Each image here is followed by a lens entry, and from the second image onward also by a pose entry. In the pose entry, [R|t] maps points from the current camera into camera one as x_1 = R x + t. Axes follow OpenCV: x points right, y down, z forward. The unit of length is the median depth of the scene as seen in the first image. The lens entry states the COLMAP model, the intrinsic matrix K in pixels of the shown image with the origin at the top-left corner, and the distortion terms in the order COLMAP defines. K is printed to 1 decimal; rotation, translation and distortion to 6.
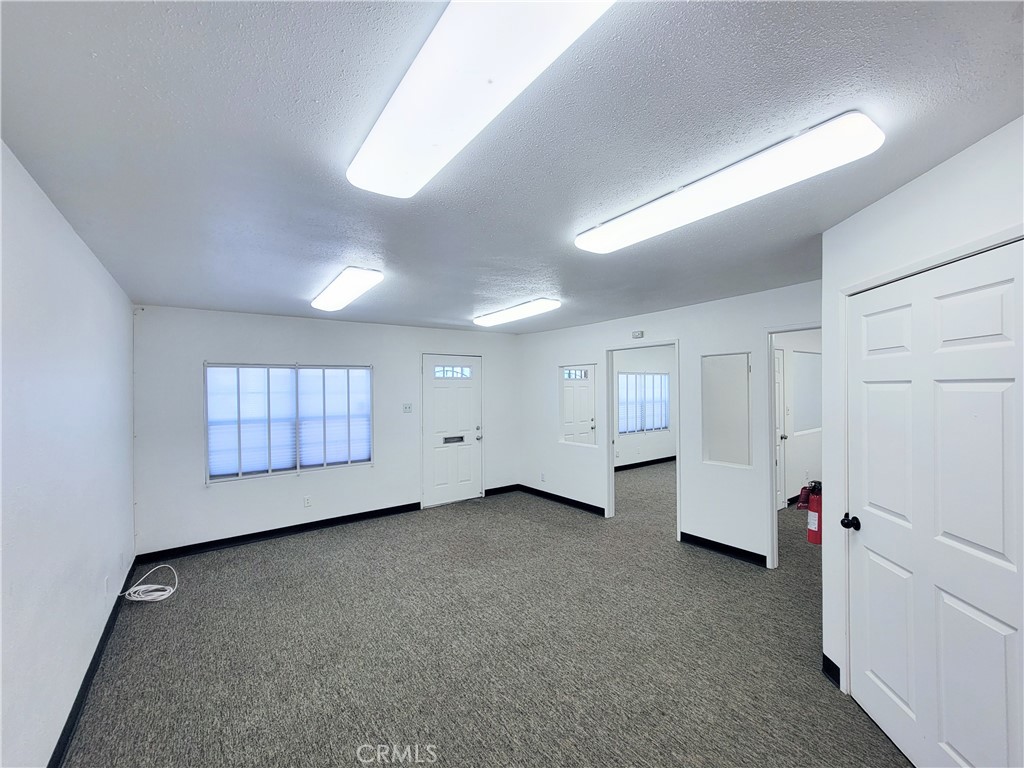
lens RADIAL K [[411.6, 0, 516.2], [0, 411.6, 388.2], [0, 0, 1]] dist [0.001360, 0.000126]
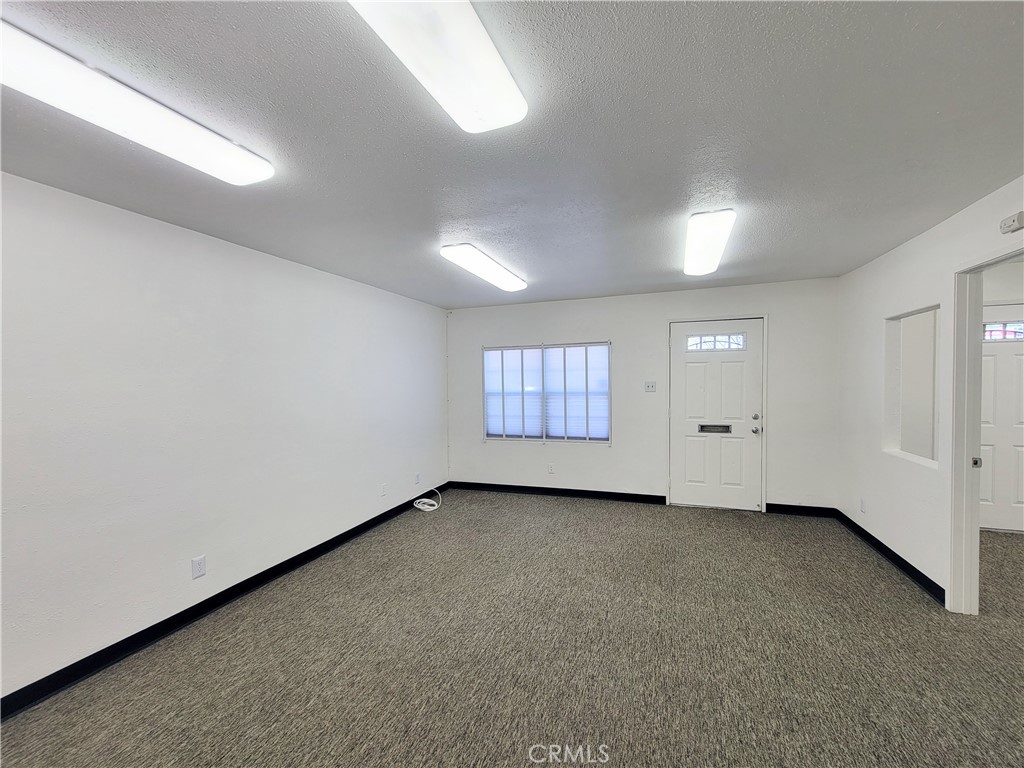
lens RADIAL K [[413.4, 0, 522.8], [0, 413.4, 390.2], [0, 0, 1]] dist [0.000227, 0.000017]
pose [[0.566911, 0.022705, -0.823466, 0.352797], [0.009300, 0.999380, 0.033958, 0.026279], [0.823726, -0.026909, 0.566349, 0.311870]]
